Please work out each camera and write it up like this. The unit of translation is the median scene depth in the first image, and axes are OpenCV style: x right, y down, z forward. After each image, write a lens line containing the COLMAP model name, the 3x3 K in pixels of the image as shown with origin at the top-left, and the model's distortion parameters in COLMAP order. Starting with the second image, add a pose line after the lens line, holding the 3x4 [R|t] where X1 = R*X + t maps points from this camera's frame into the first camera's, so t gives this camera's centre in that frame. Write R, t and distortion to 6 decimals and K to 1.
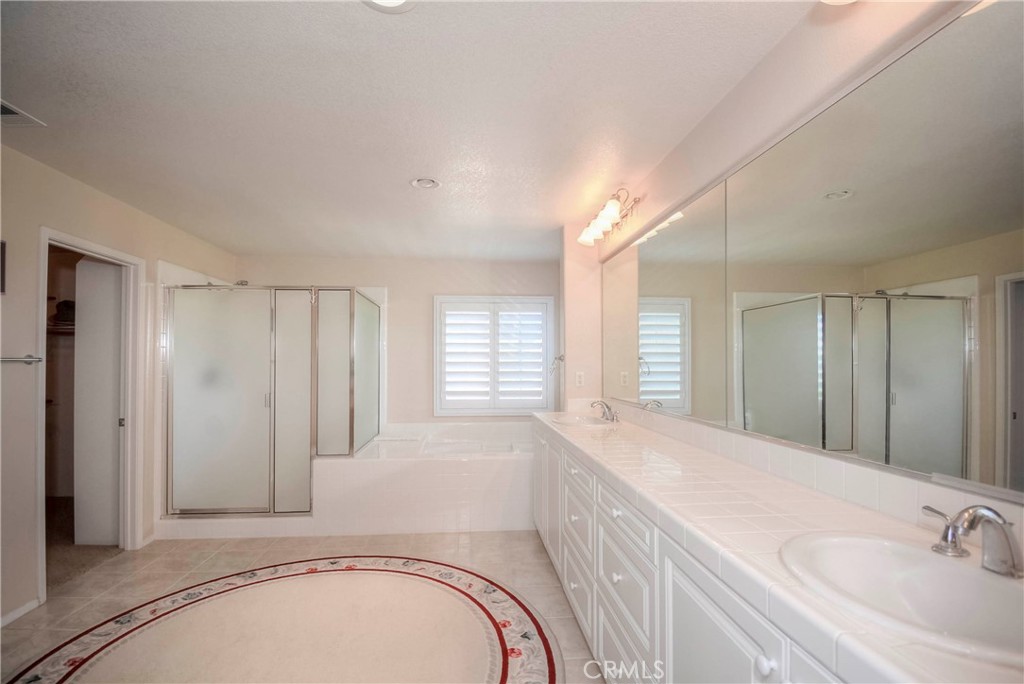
lens RADIAL K [[467.0, 0, 537.7], [0, 467.0, 352.3], [0, 0, 1]] dist [0.007043, -0.015002]
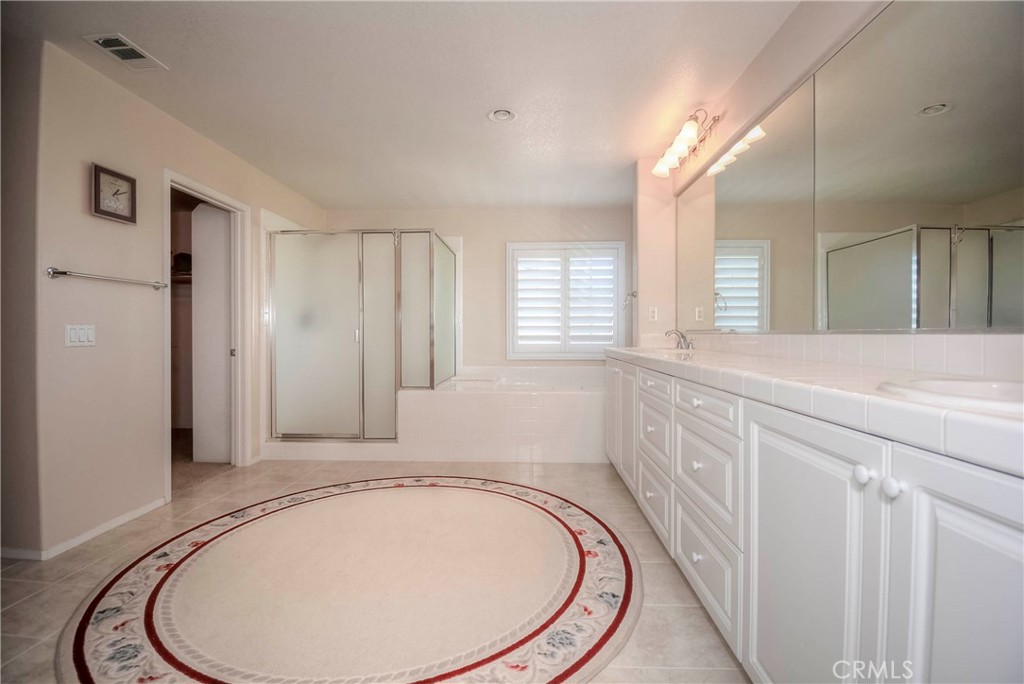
lens RADIAL K [[467.0, 0, 544.9], [0, 467.0, 343.9], [0, 0, 1]] dist [0.007043, -0.015002]
pose [[0.992387, 0.003065, -0.123122, -0.016771], [-0.000256, 0.999739, 0.022830, 0.103562], [0.123159, -0.022625, 0.992129, -0.015919]]
